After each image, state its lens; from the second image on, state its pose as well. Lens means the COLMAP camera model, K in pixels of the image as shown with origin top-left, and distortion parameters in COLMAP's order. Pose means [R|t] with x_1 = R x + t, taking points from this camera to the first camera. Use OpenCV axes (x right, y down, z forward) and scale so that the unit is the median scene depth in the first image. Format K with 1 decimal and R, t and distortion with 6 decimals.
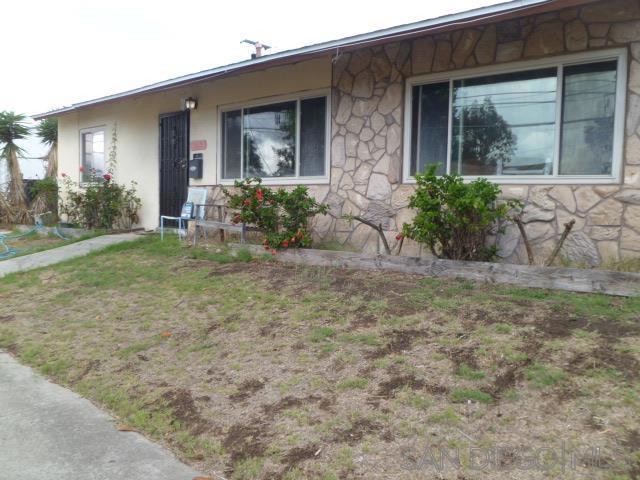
lens RADIAL K [[539.2, 0, 322.0], [0, 539.2, 244.2], [0, 0, 1]] dist [-0.073893, 0.017700]
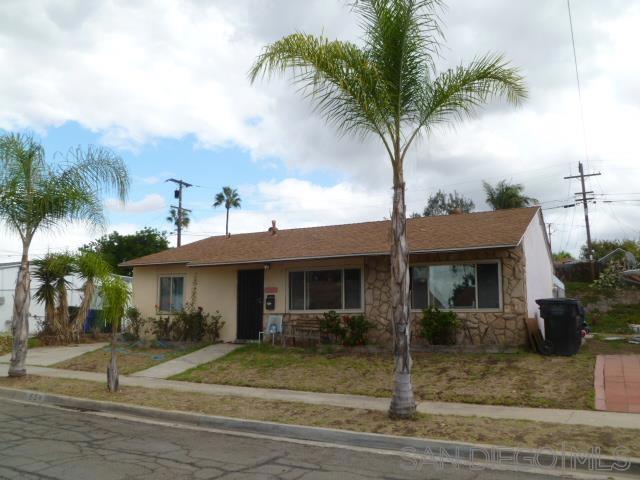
lens RADIAL K [[539.2, 0, 322.0], [0, 539.2, 244.2], [0, 0, 1]] dist [-0.073893, 0.017700]
pose [[0.973336, 0.012222, 0.229057, -0.487100], [0.037302, 0.976854, -0.210631, 0.042359], [-0.226330, 0.213559, 0.950351, -0.732628]]
